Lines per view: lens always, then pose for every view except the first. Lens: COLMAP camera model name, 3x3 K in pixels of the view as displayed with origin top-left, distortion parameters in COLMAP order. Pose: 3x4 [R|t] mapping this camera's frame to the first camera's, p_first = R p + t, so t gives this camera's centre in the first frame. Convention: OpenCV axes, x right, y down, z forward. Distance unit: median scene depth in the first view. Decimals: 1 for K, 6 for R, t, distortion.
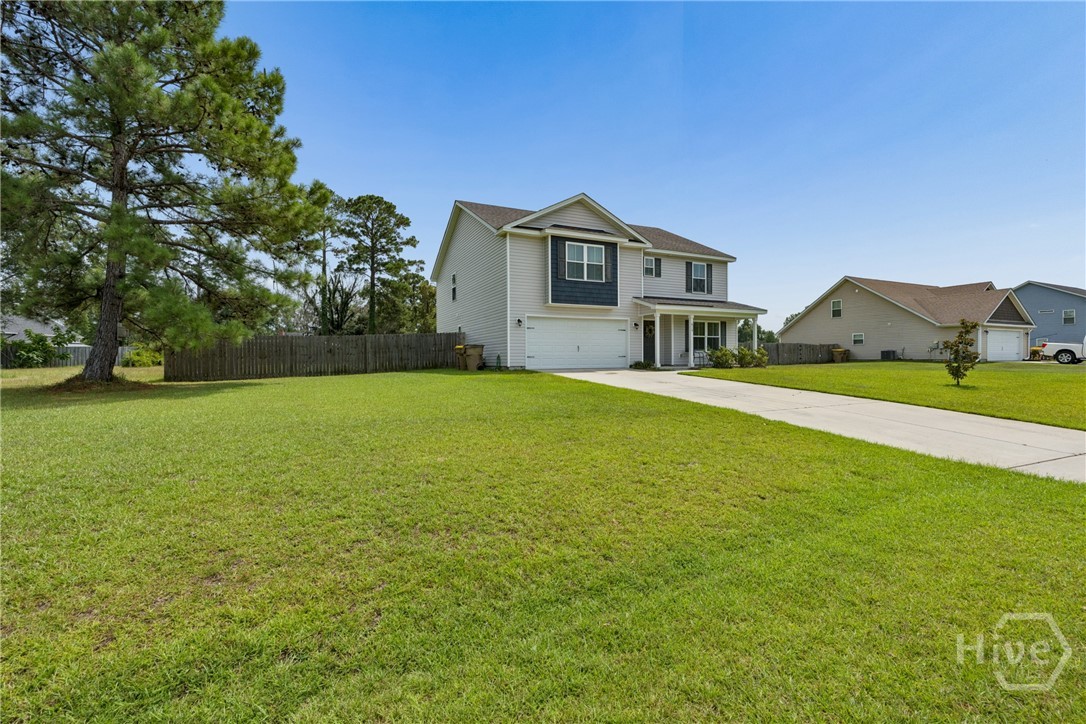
lens RADIAL K [[475.3, 0, 543.0], [0, 475.3, 362.0], [0, 0, 1]] dist [-0.001624, 0.000099]
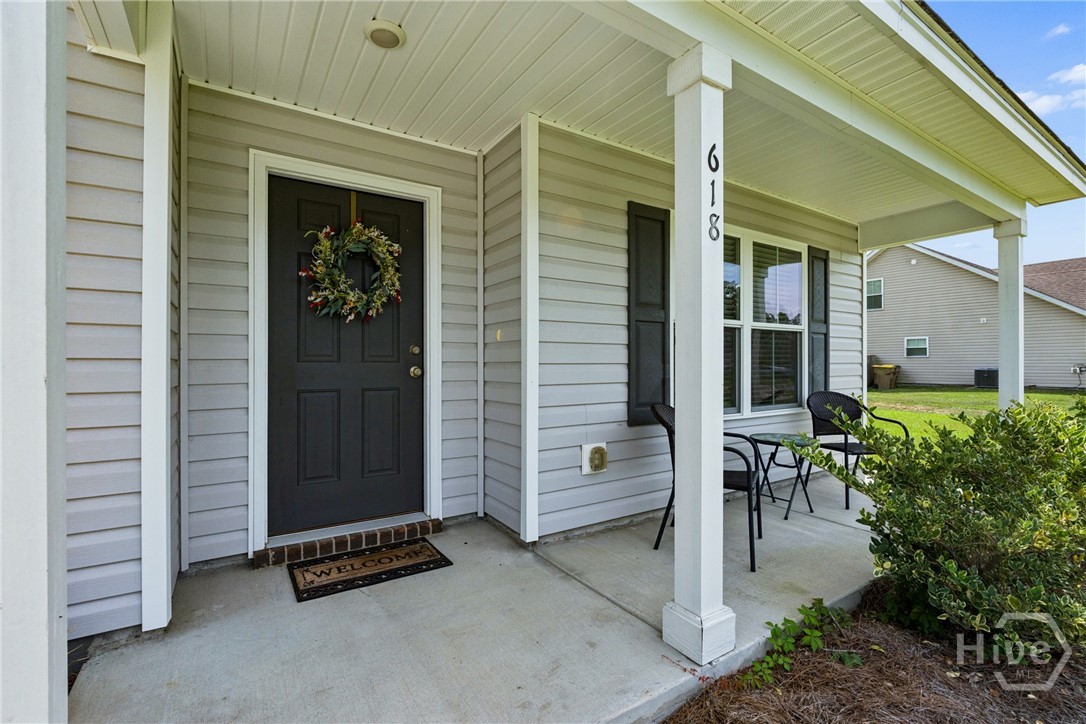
lens RADIAL K [[475.3, 0, 543.0], [0, 475.3, 362.0], [0, 0, 1]] dist [-0.001624, 0.000099]
pose [[0.991293, 0.005205, 0.131569, 0.253612], [-0.003865, 0.999938, -0.010437, -0.038812], [-0.131616, 0.009838, 0.991252, 0.855183]]
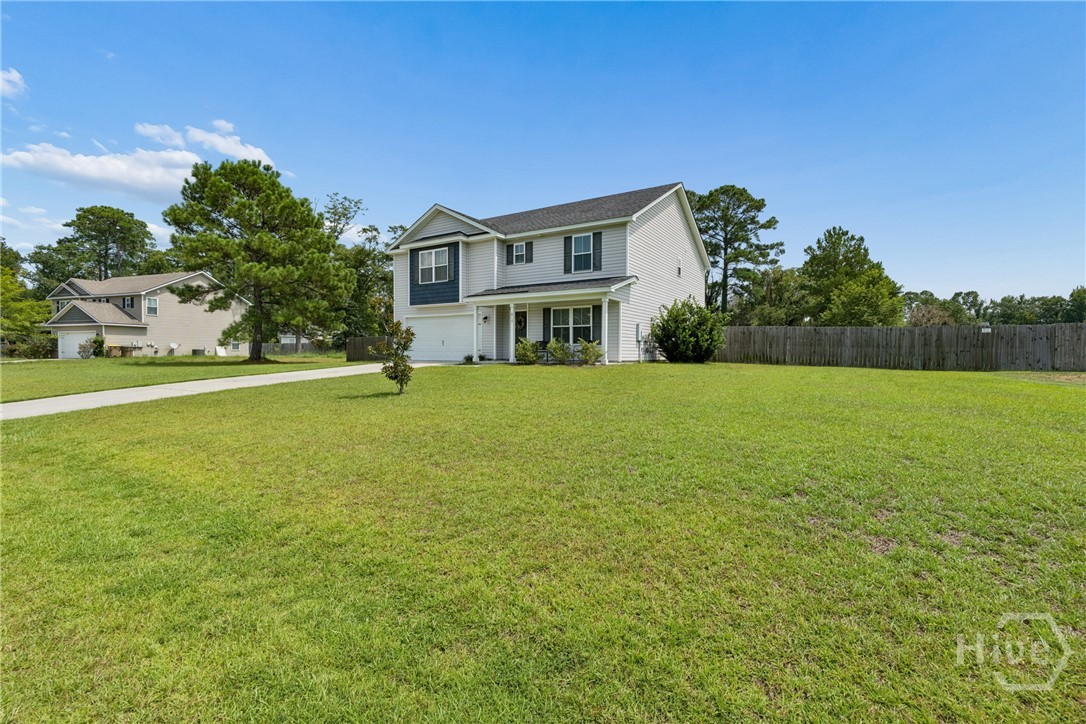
lens RADIAL K [[475.3, 0, 543.0], [0, 475.3, 362.0], [0, 0, 1]] dist [-0.001624, 0.000099]
pose [[0.532895, 0.026168, -0.845777, 1.021348], [-0.012143, 0.999655, 0.023278, -0.010881], [0.846095, -0.002134, 0.533029, 0.535838]]
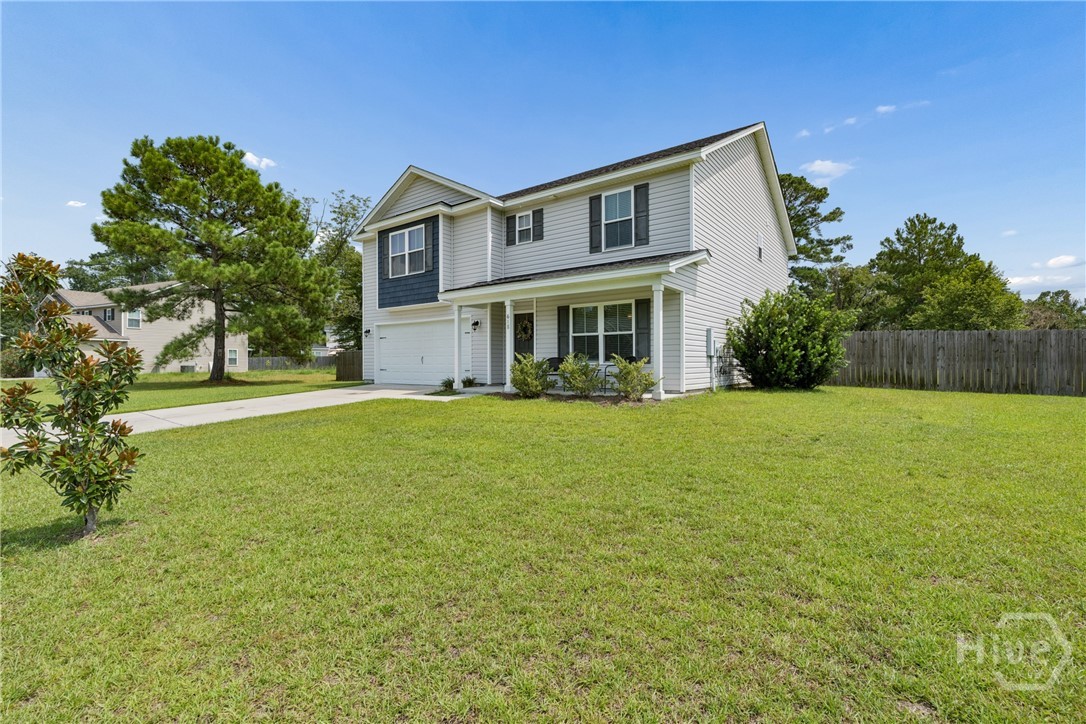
lens RADIAL K [[475.3, 0, 543.0], [0, 475.3, 362.0], [0, 0, 1]] dist [-0.001624, 0.000099]
pose [[0.465637, 0.005579, -0.884958, 0.778745], [-0.004016, 0.999983, 0.004191, -0.025793], [0.884967, 0.001602, 0.465652, 0.718716]]
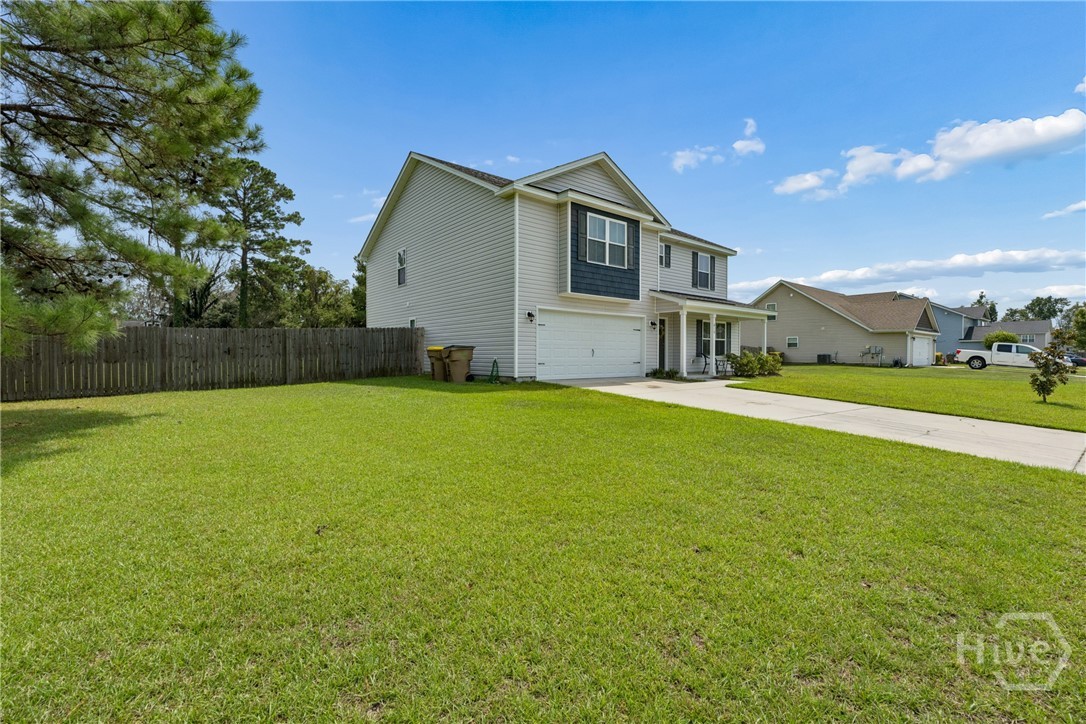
lens RADIAL K [[475.3, 0, 543.0], [0, 475.3, 362.0], [0, 0, 1]] dist [-0.001624, 0.000099]
pose [[0.971375, 0.006331, 0.237469, -0.168989], [-0.008267, 0.999940, 0.007155, -0.015952], [-0.237409, -0.008913, 0.971369, 0.234229]]
